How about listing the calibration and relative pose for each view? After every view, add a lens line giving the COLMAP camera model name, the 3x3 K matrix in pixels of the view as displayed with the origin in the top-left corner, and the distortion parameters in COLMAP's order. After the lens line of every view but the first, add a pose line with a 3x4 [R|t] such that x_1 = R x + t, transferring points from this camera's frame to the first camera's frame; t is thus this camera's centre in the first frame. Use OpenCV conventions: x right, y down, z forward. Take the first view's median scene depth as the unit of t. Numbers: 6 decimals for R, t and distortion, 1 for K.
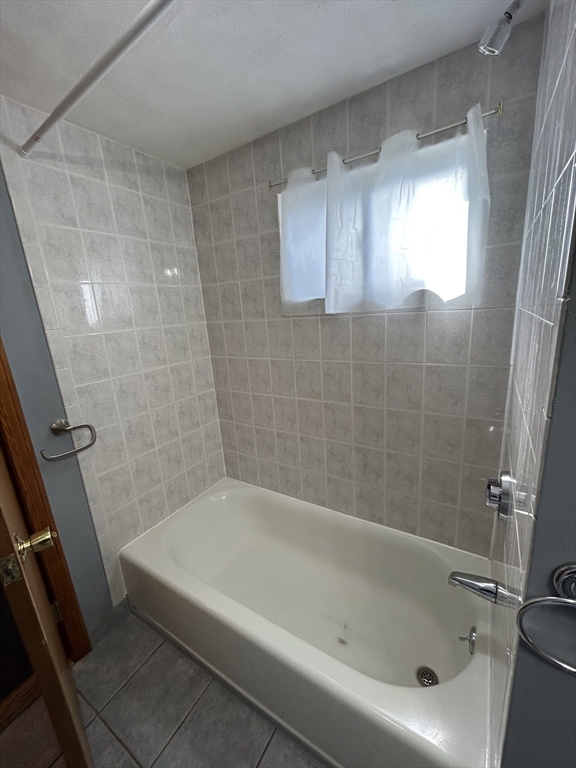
lens RADIAL K [[310.1, 0, 288.0], [0, 310.1, 384.0], [0, 0, 1]] dist [0.000893, 0.000362]
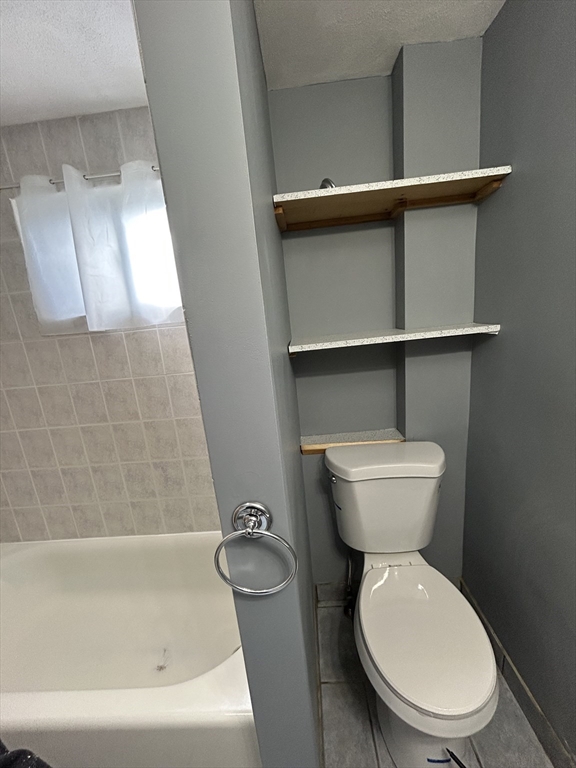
lens RADIAL K [[312.8, 0, 286.4], [0, 312.8, 378.1], [0, 0, 1]] dist [-0.000814, 0.000013]
pose [[0.866071, -0.130366, 0.482623, 0.152772], [0.154014, 0.988023, -0.009496, 0.012467], [-0.475605, 0.082555, 0.875777, -0.098633]]
